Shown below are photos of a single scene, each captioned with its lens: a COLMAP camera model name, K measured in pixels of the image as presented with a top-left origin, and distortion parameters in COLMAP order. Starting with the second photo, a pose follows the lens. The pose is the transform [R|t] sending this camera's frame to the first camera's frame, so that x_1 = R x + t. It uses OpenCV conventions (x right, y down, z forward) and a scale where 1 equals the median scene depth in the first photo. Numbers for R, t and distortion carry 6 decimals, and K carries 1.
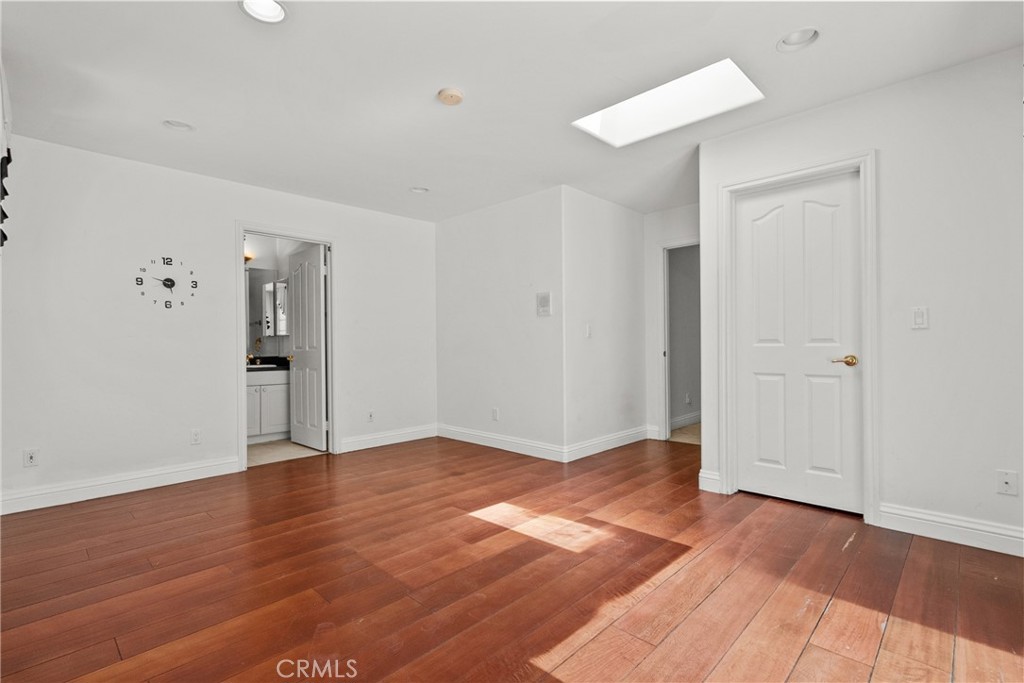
lens RADIAL K [[478.7, 0, 510.1], [0, 478.7, 346.7], [0, 0, 1]] dist [-0.002233, 0.000126]
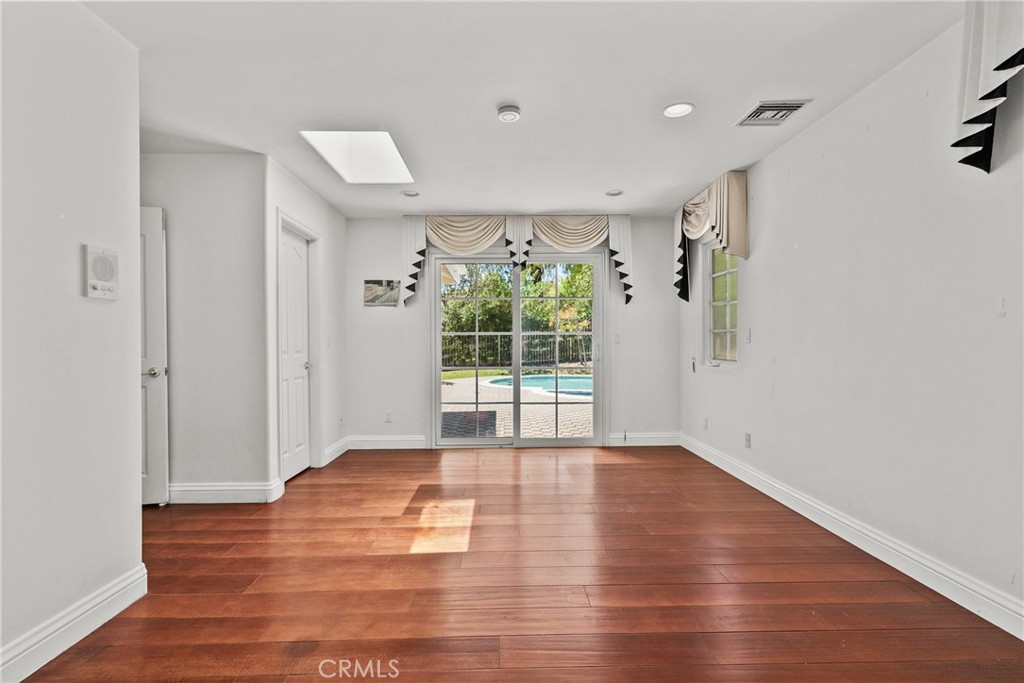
lens RADIAL K [[478.7, 0, 510.1], [0, 478.7, 346.7], [0, 0, 1]] dist [-0.002233, 0.000126]
pose [[-0.712409, 0.012104, 0.701661, -0.770758], [0.020711, 0.999778, 0.003781, -0.021767], [-0.701459, 0.017226, -0.712501, 1.591708]]
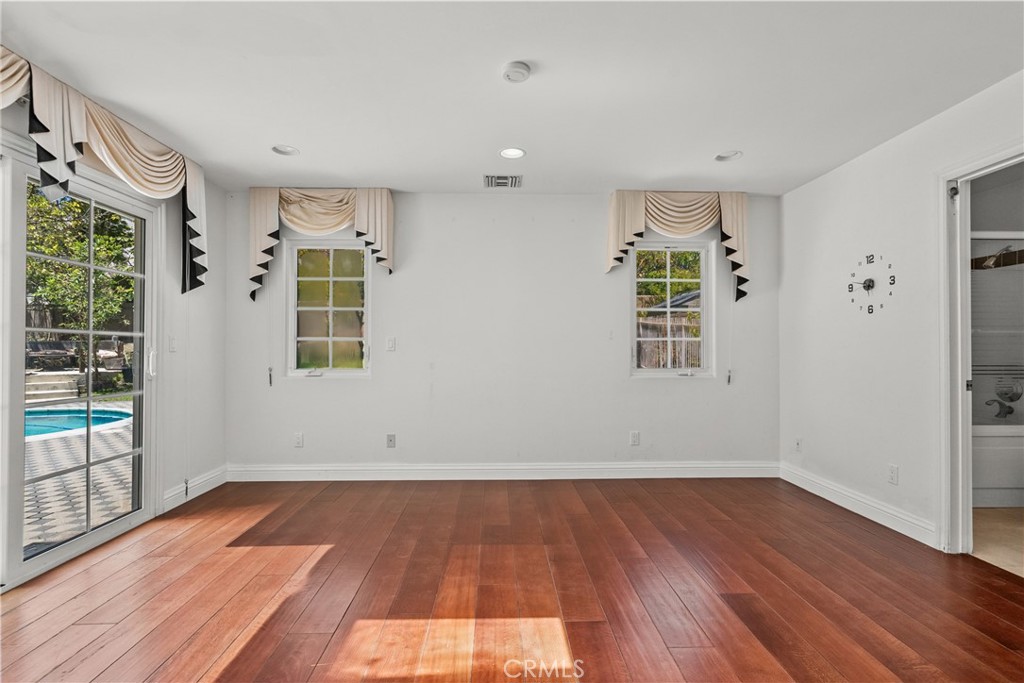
lens RADIAL K [[478.7, 0, 510.1], [0, 478.7, 346.7], [0, 0, 1]] dist [-0.002233, 0.000126]
pose [[-0.697494, 0.009704, -0.716525, 0.453031], [0.002860, 0.999938, 0.010757, -0.040951], [0.716585, 0.005454, -0.697479, 1.449767]]
